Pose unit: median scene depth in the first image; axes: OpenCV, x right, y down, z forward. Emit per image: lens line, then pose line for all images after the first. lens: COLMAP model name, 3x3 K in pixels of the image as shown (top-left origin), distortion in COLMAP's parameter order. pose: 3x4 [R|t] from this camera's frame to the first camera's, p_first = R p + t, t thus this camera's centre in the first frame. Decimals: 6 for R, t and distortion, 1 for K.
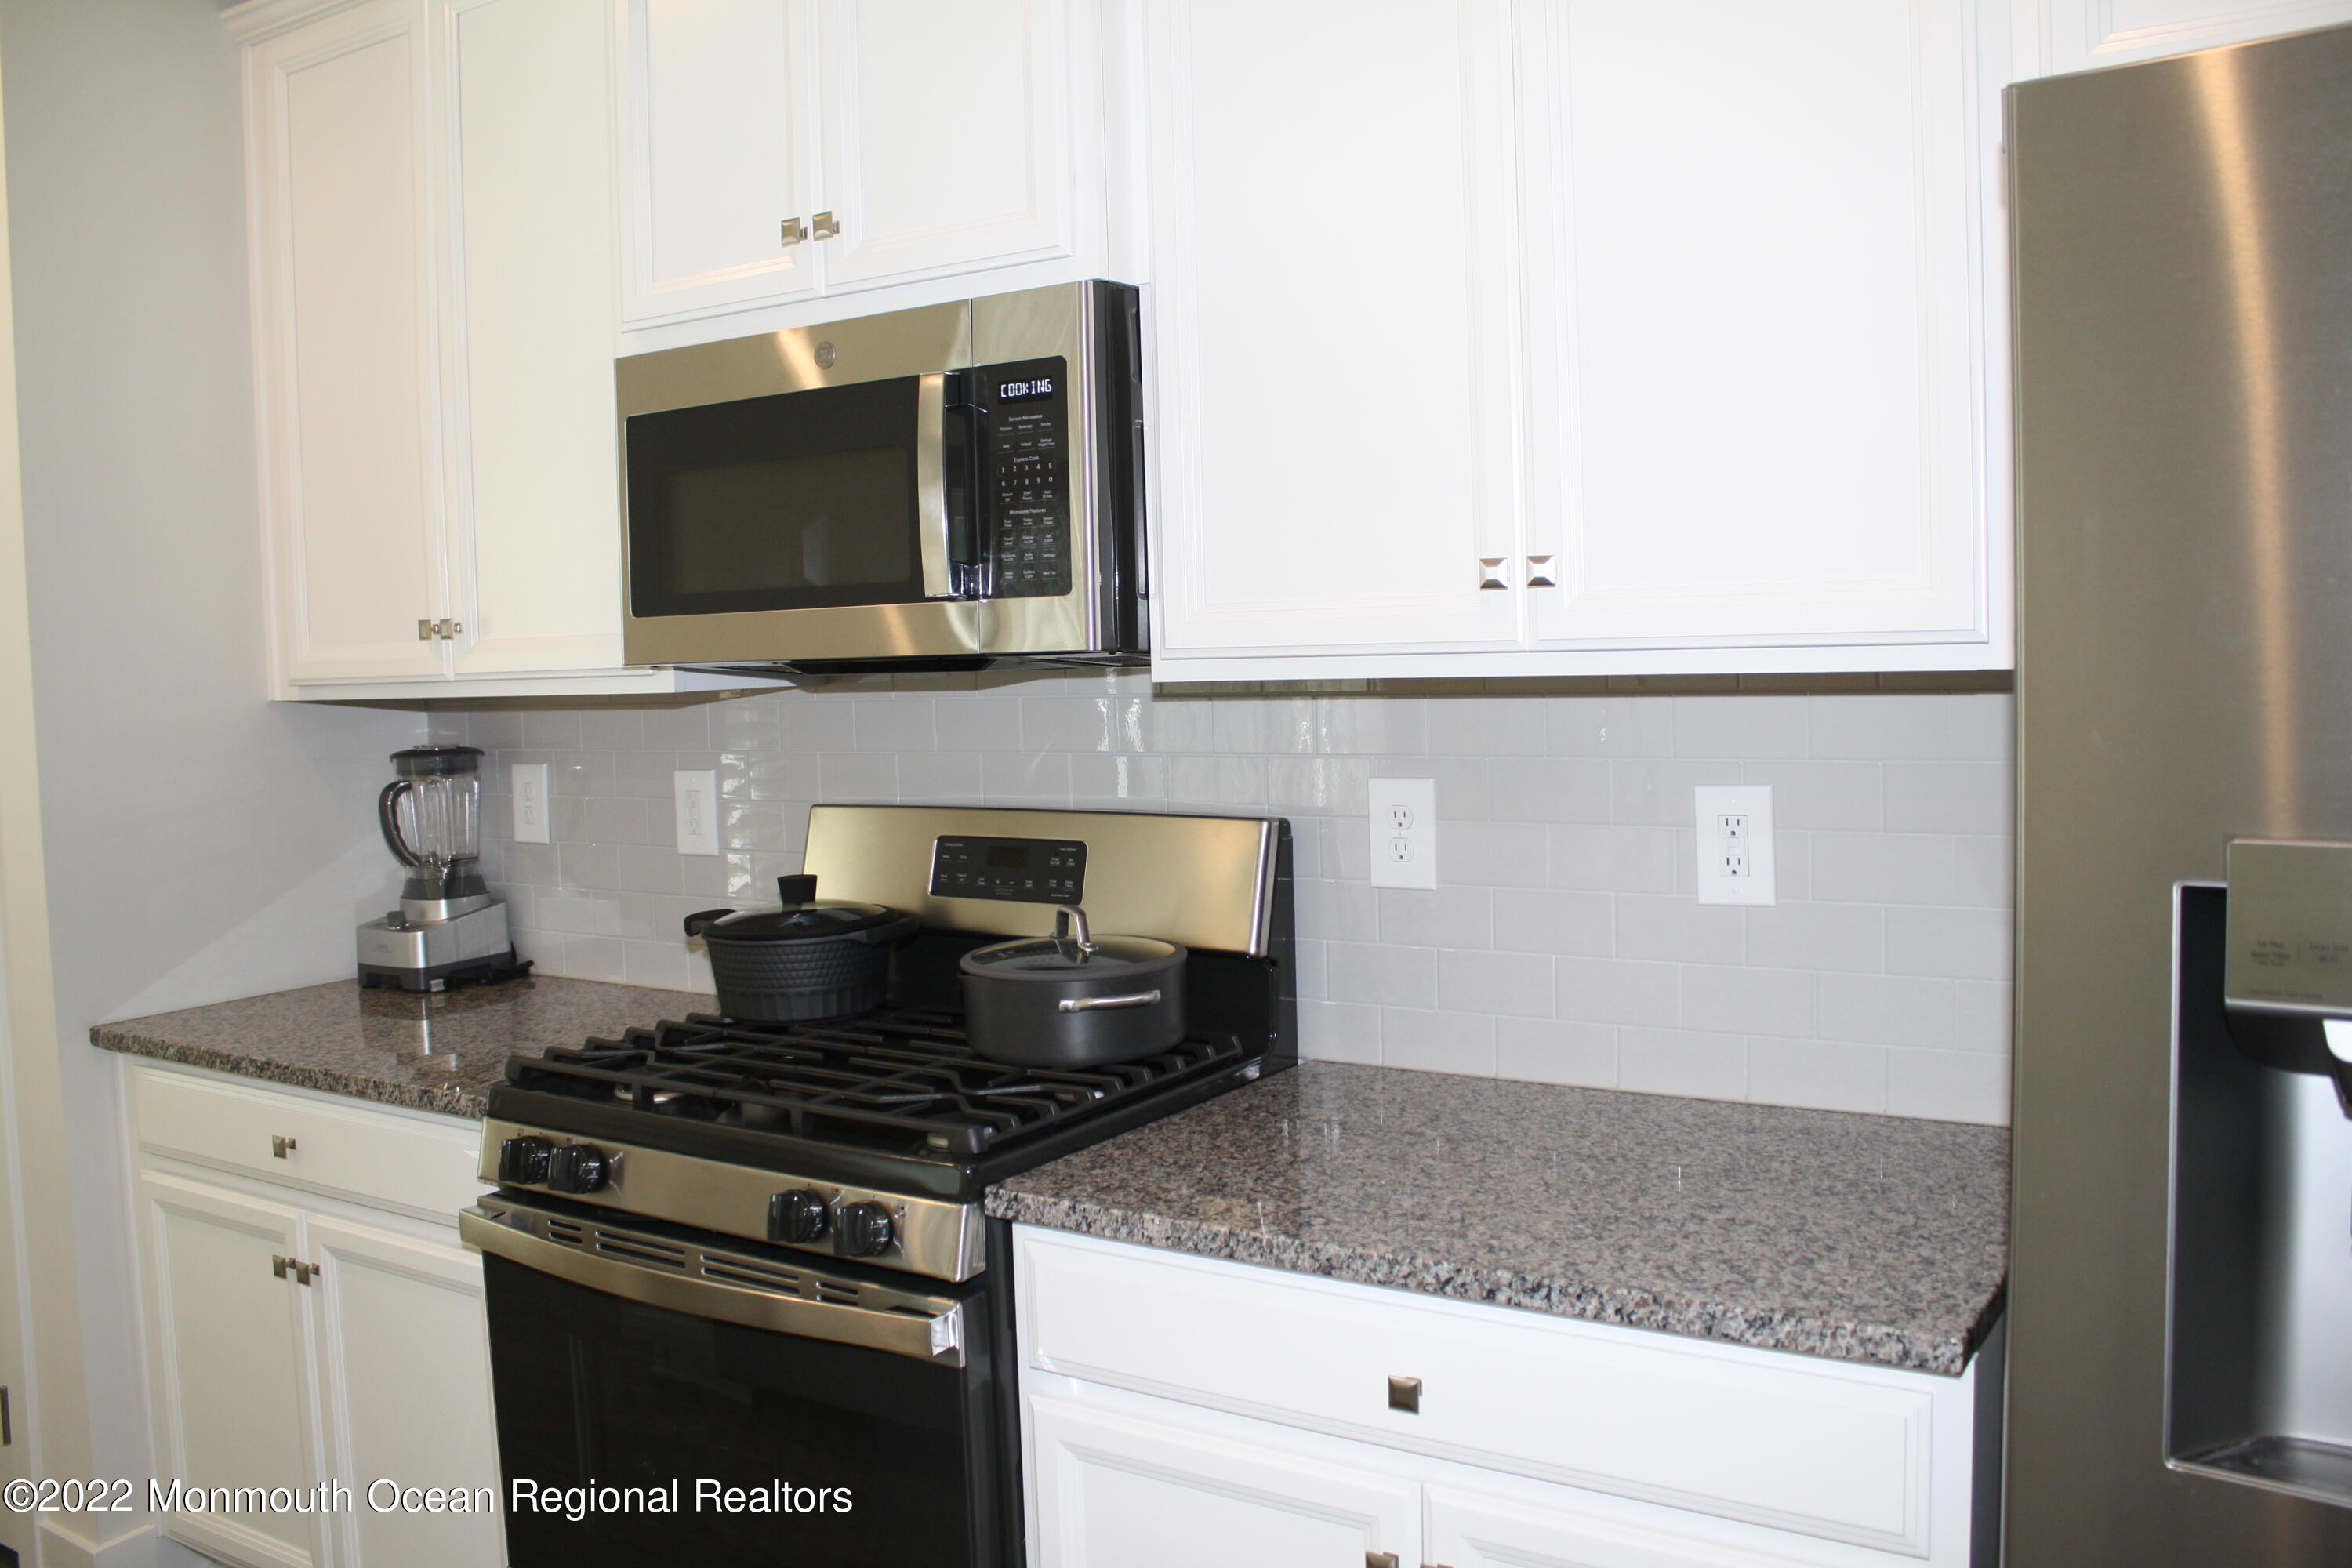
lens RADIAL K [[1982.6, 0, 1179.9], [0, 1982.6, 785.6], [0, 0, 1]] dist [-0.130953, 0.067973]
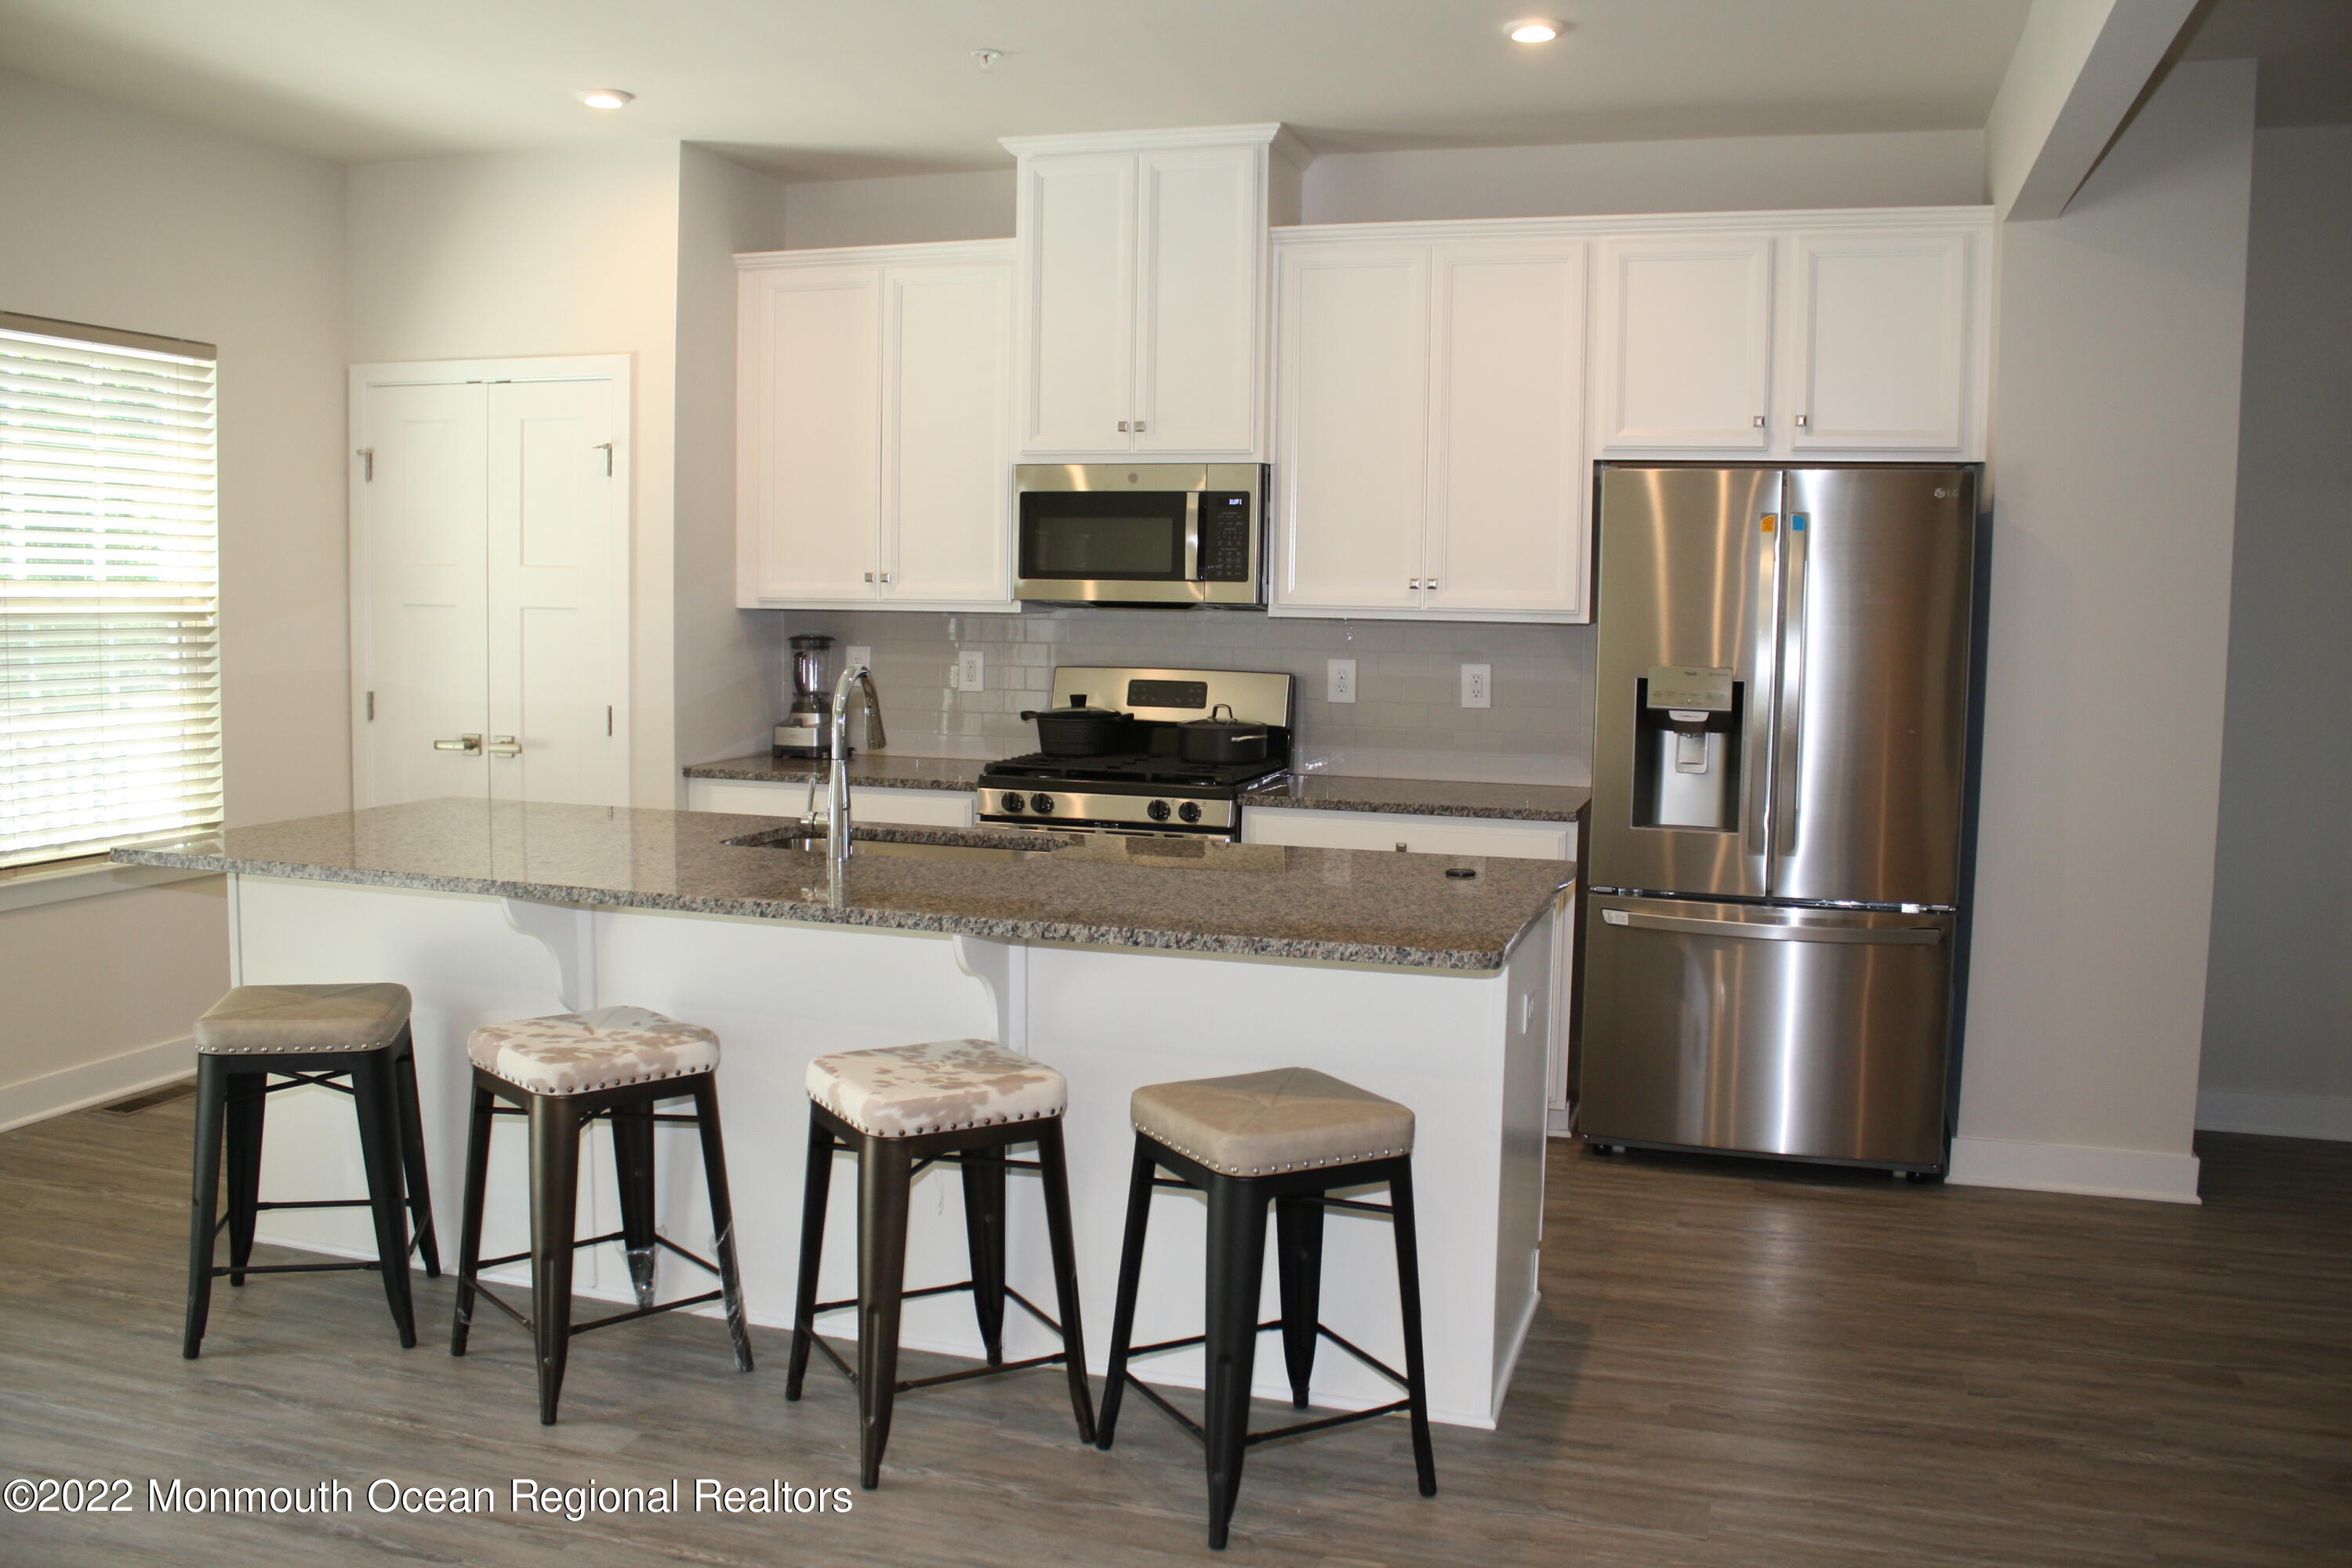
lens RADIAL K [[1982.6, 0, 1172.9], [0, 1982.6, 779.2], [0, 0, 1]] dist [-0.130953, 0.067973]
pose [[0.961961, 0.024961, 0.272043, -0.836017], [-0.028487, 0.999553, 0.009021, 0.141673], [-0.271697, -0.016427, 0.962243, -1.476152]]
